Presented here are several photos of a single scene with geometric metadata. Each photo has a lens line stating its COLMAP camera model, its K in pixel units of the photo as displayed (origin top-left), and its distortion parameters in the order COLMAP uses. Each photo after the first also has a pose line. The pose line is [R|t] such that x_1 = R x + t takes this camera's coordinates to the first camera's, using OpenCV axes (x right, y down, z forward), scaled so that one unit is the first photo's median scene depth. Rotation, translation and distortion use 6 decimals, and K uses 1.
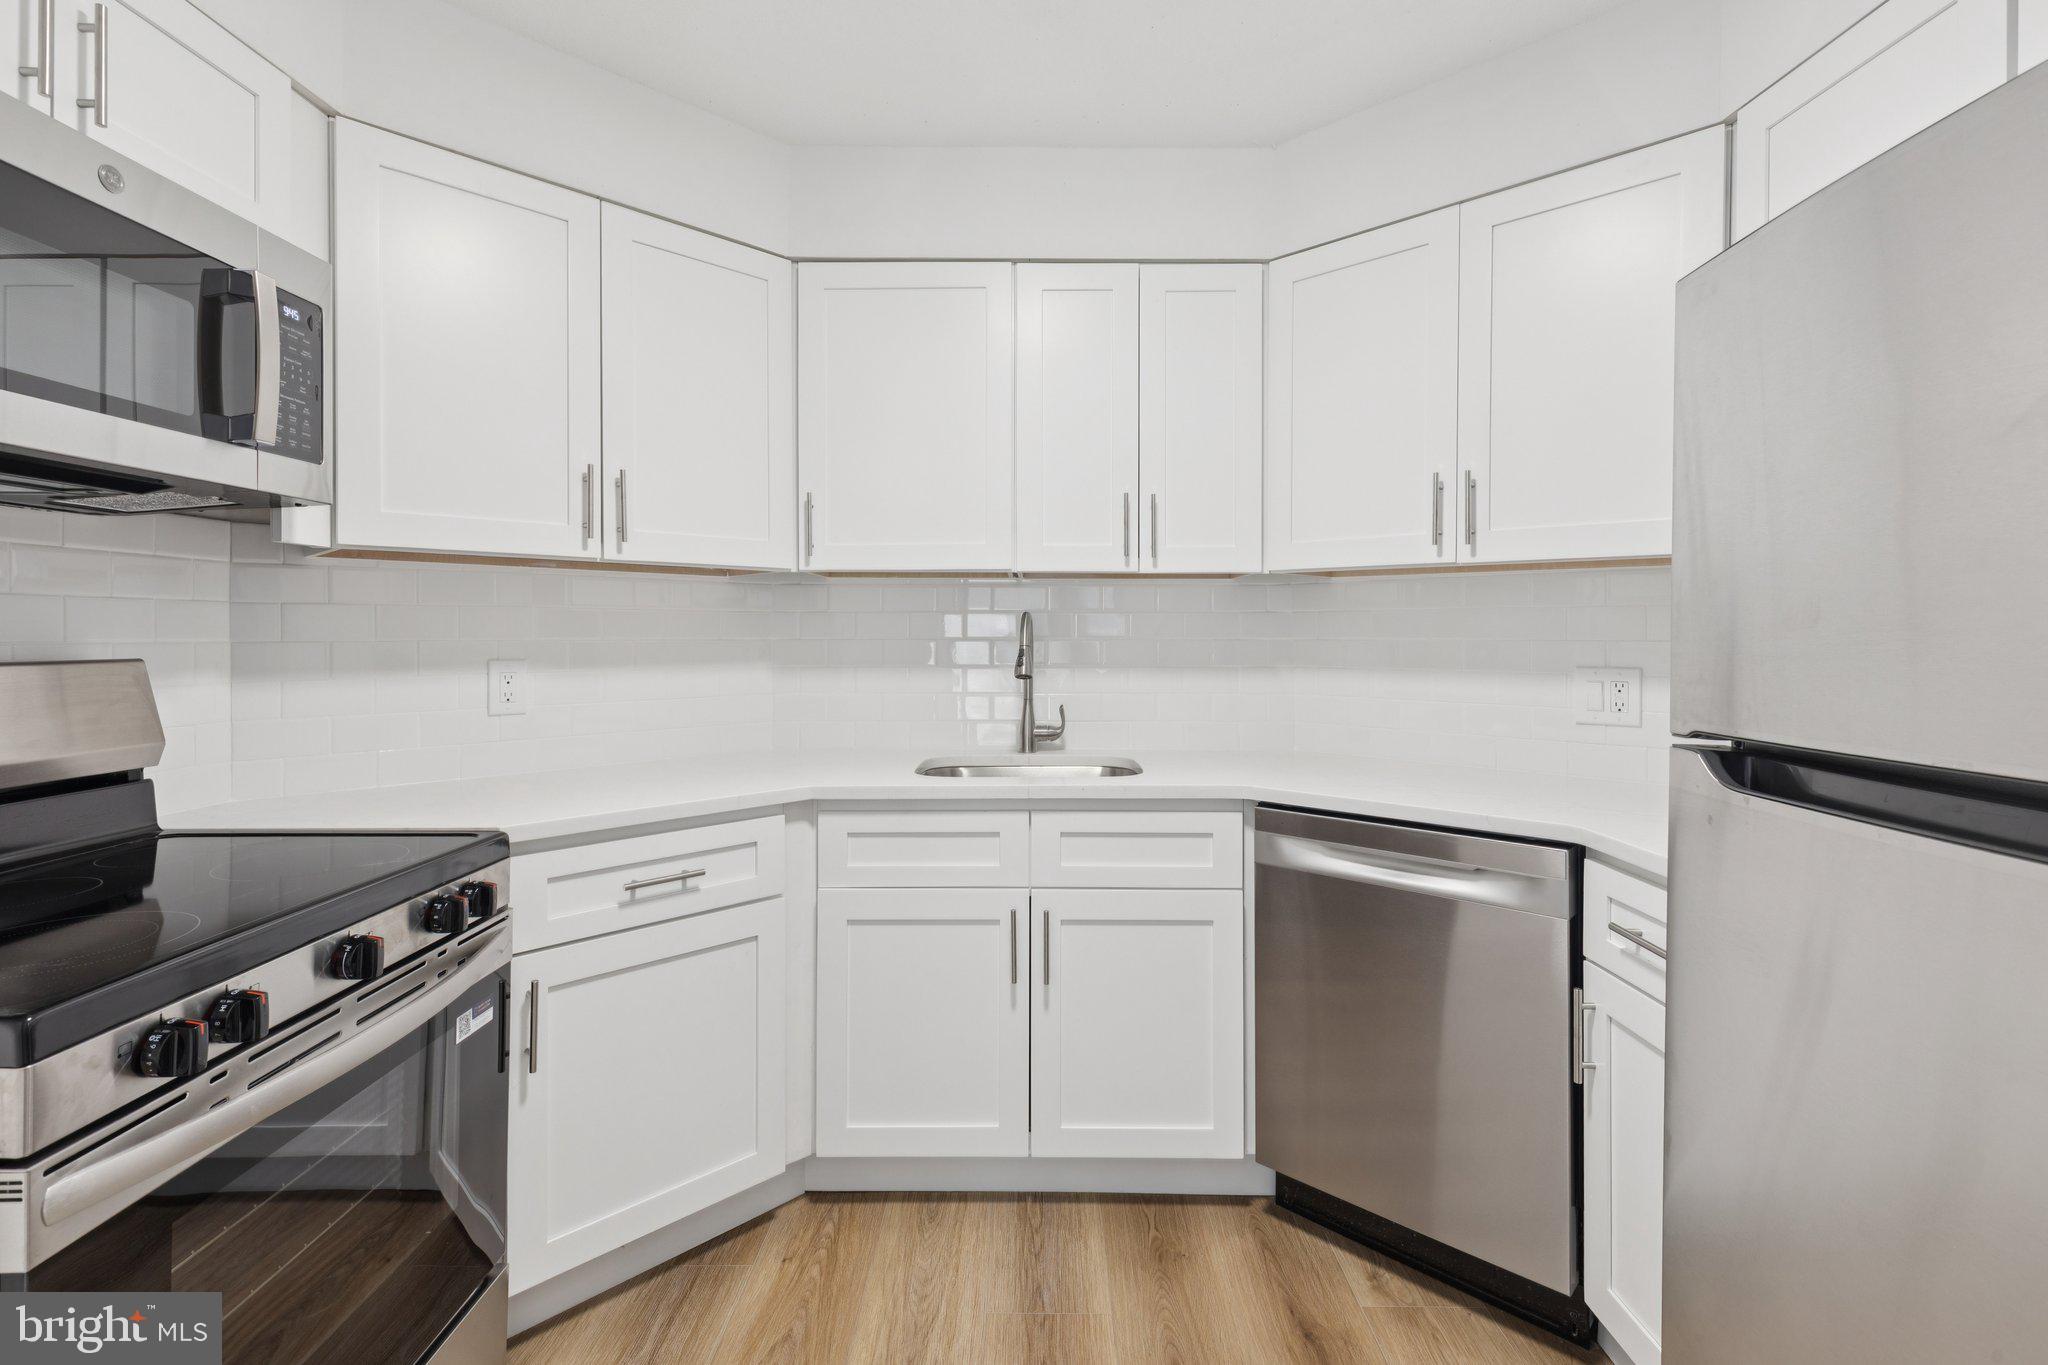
lens RADIAL K [[916.3, 0, 1012.6], [0, 916.3, 645.1], [0, 0, 1]] dist [0.008093, -0.000883]
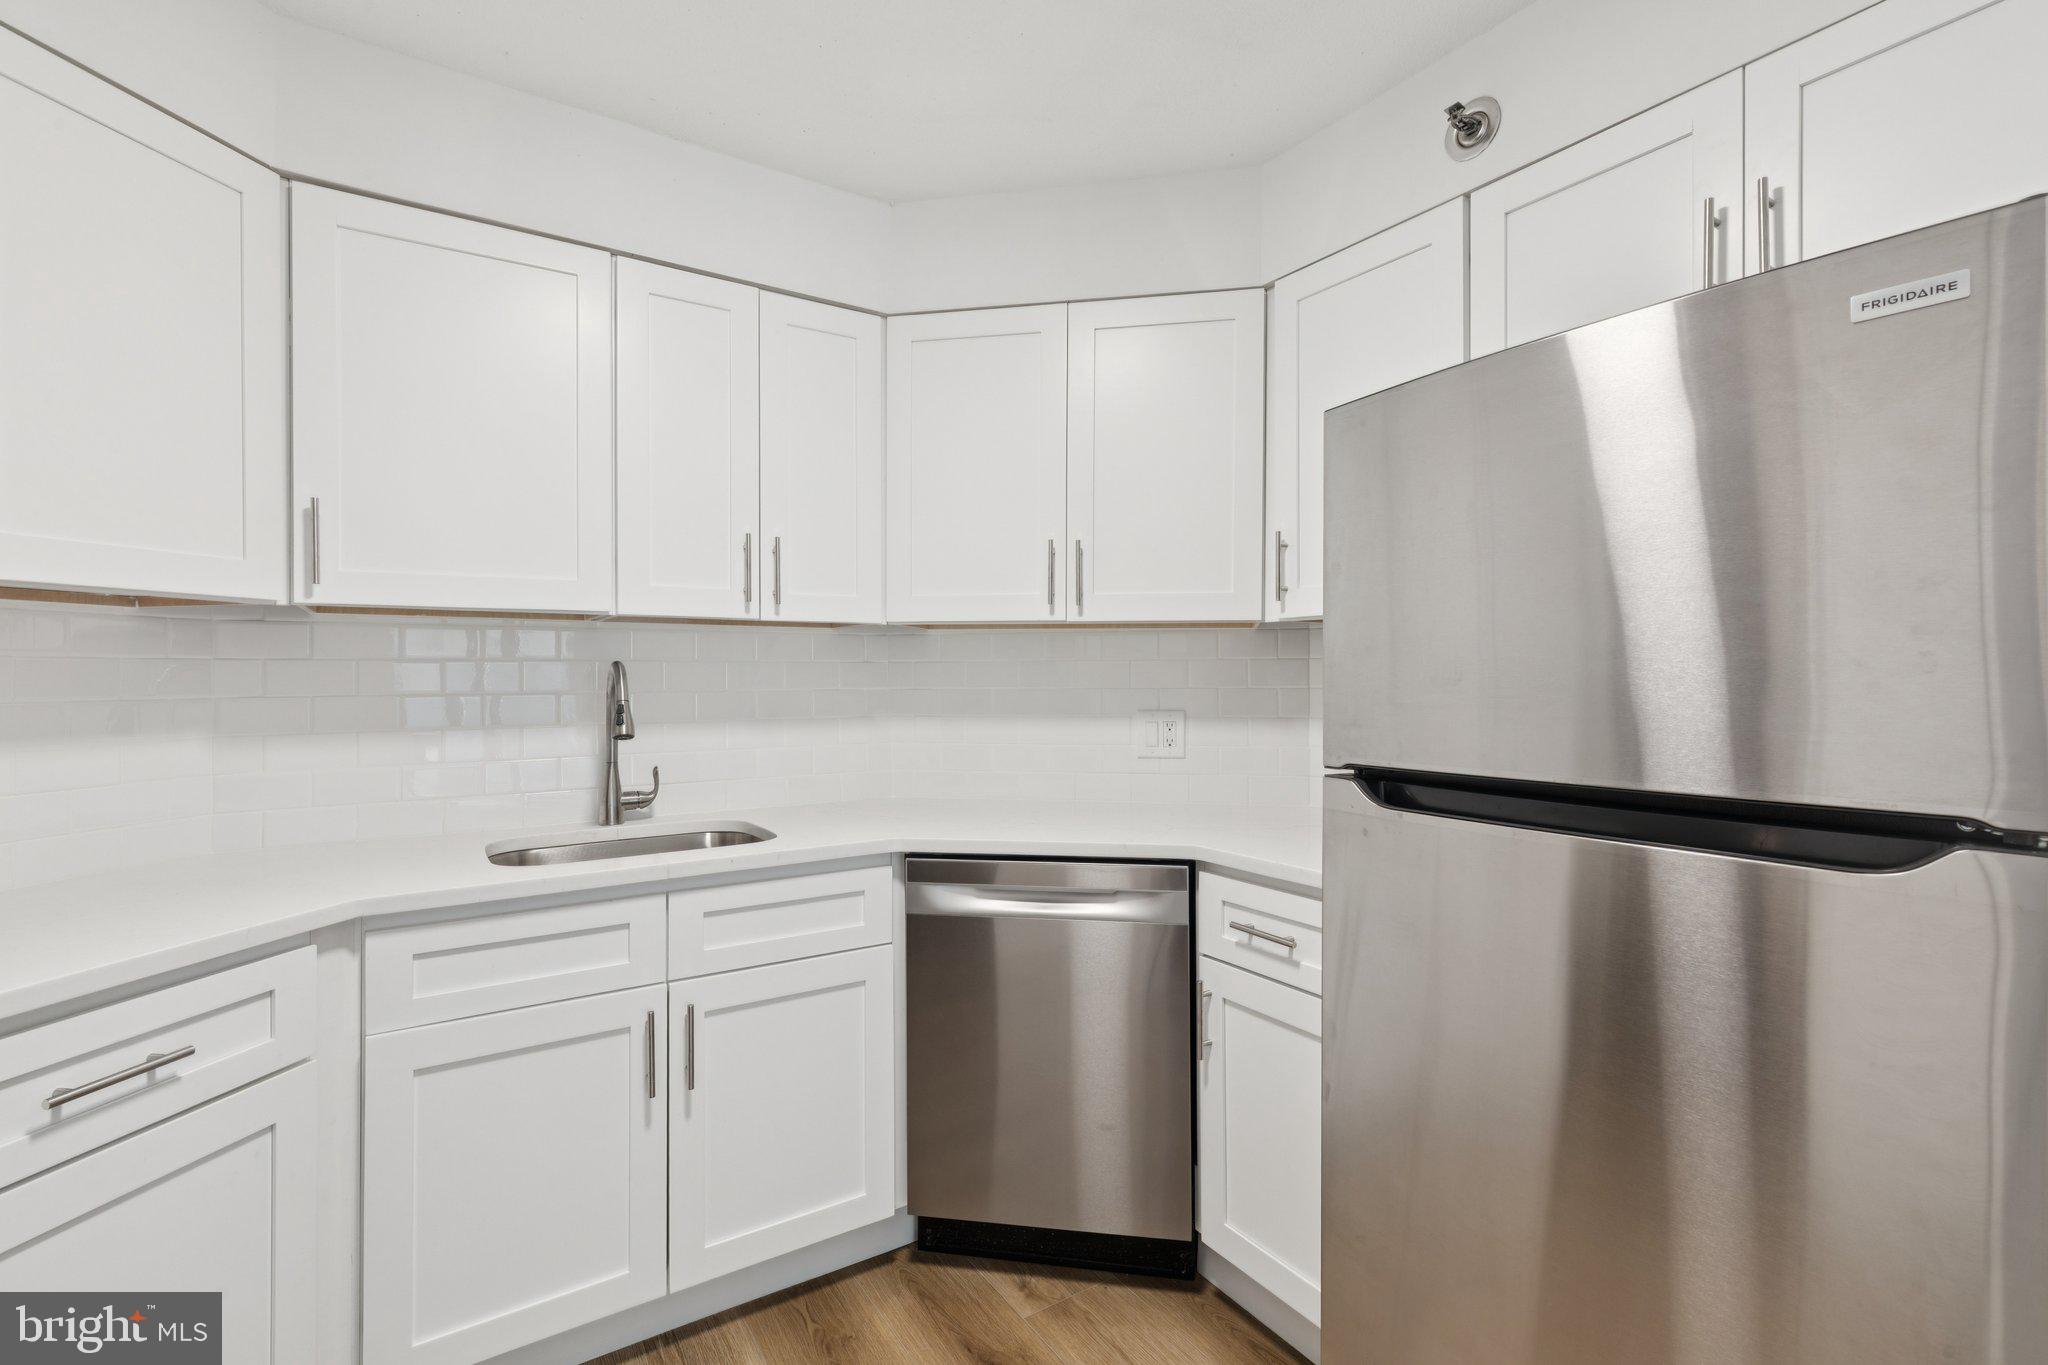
lens RADIAL K [[916.3, 0, 998.4], [0, 916.3, 680.5], [0, 0, 1]] dist [0.008093, -0.000883]
pose [[0.838952, -0.007959, 0.544147, -0.190886], [0.012632, 0.999908, -0.004851, -0.011669], [-0.544058, 0.010944, 0.838976, 0.102224]]
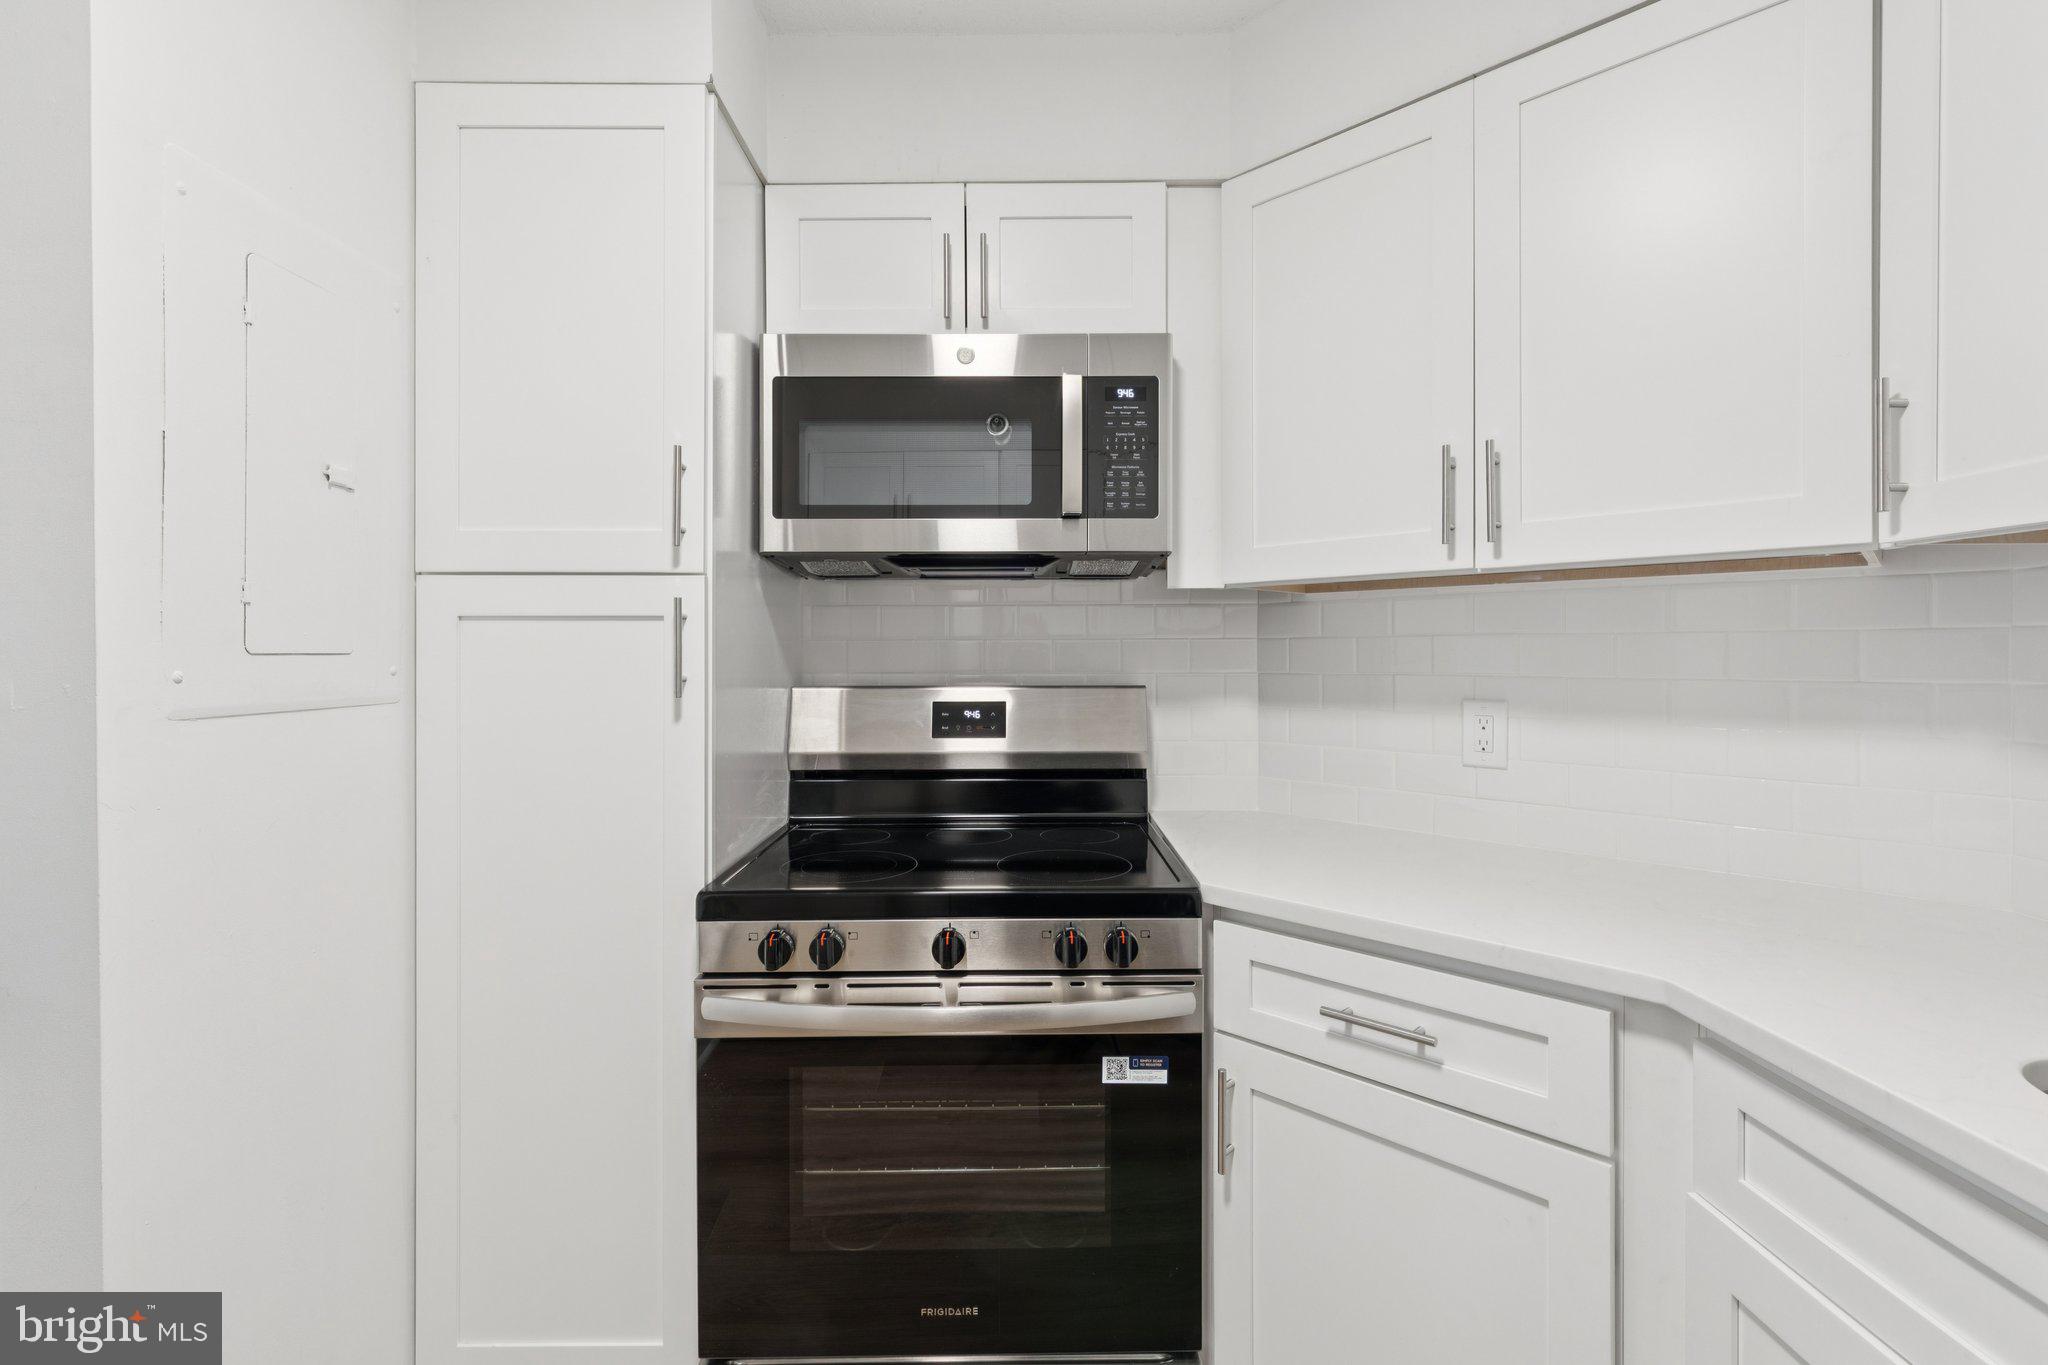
lens RADIAL K [[916.3, 0, 1028.4], [0, 916.3, 663.4], [0, 0, 1]] dist [0.008093, -0.000883]
pose [[0.025520, 0.012256, -0.999599, 0.279932], [-0.008703, 0.999890, 0.012038, -0.024754], [0.999636, 0.008393, 0.025624, 0.641809]]
